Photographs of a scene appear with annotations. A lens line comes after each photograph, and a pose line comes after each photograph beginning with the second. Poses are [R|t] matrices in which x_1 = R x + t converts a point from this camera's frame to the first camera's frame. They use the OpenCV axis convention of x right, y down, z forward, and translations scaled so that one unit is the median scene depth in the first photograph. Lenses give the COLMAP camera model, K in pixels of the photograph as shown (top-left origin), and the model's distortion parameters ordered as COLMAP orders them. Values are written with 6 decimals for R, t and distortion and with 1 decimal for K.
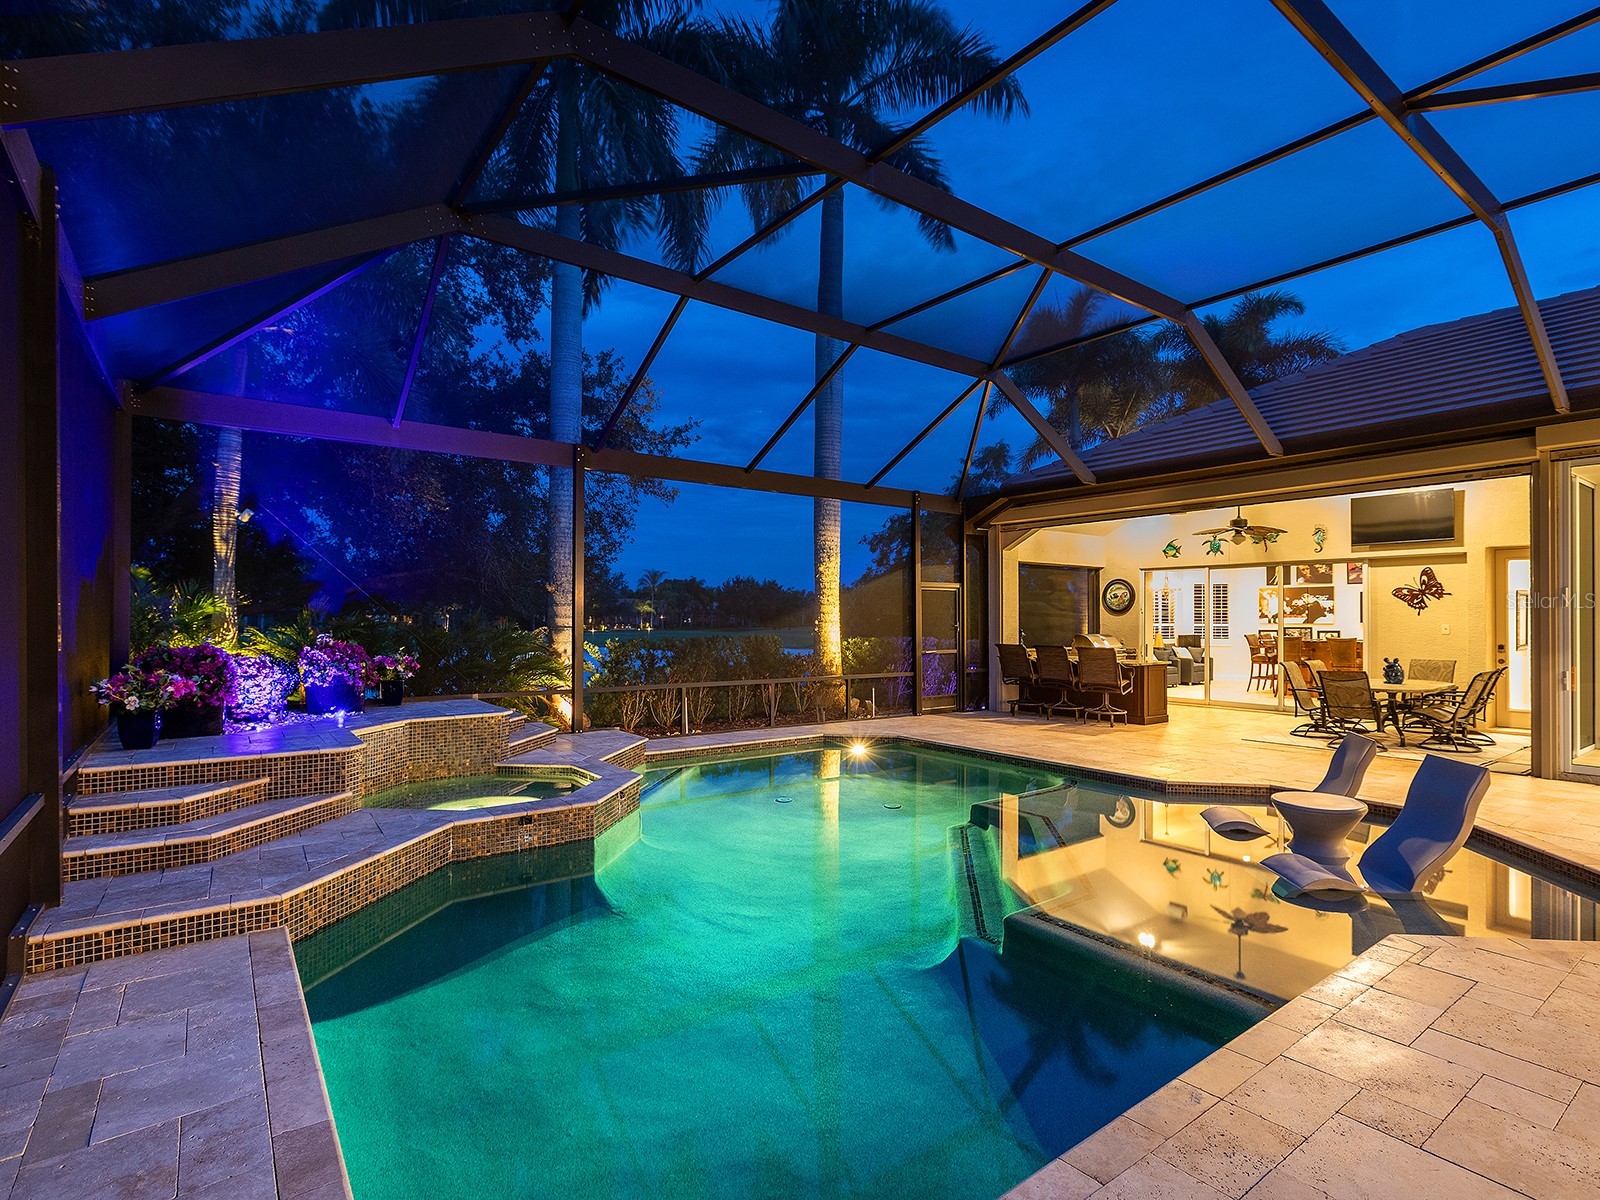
lens RADIAL K [[784.2, 0, 803.6], [0, 784.2, 620.0], [0, 0, 1]] dist [-0.000807, -0.000097]
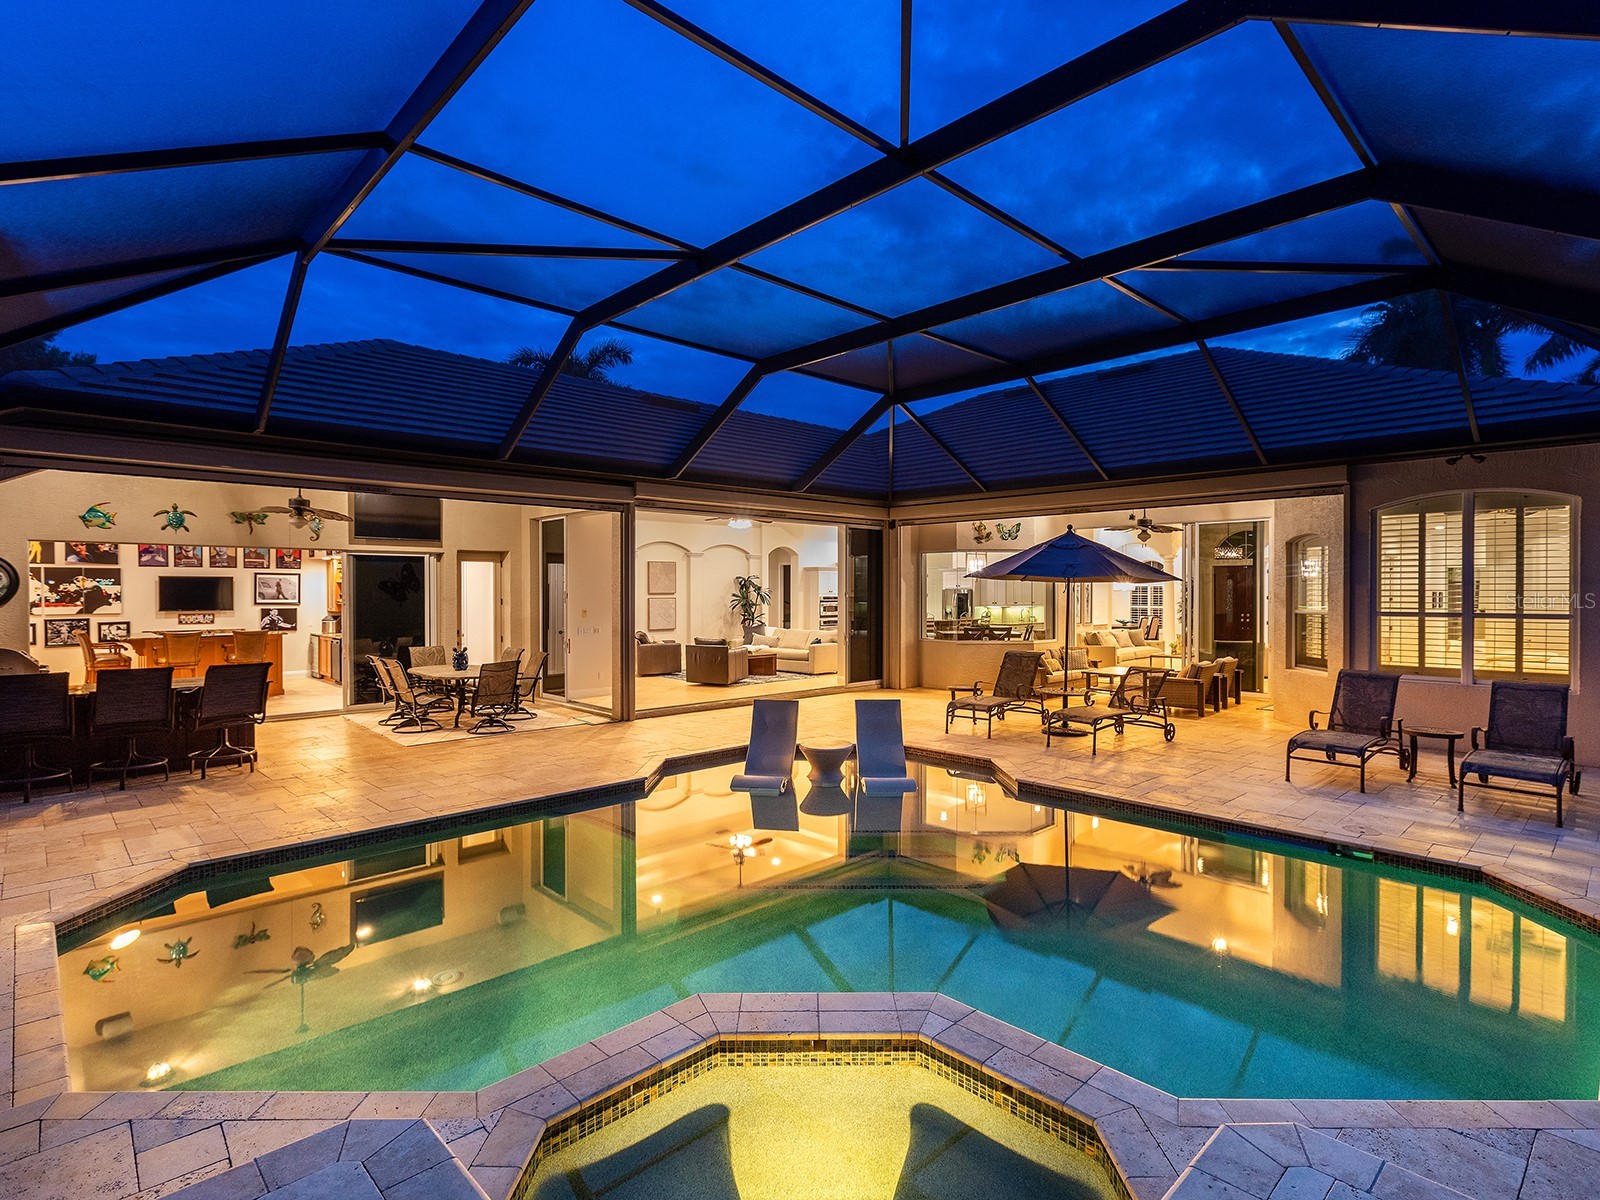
lens RADIAL K [[816.5, 0, 800.0], [0, 816.5, 600.0], [0, 0, 1]] dist [-0.000612, 0.000058]
pose [[-0.125641, -0.013659, 0.991982, -0.270948], [0.002206, 0.999899, 0.014048, -0.019875], [-0.992073, 0.003953, -0.125598, 0.391104]]
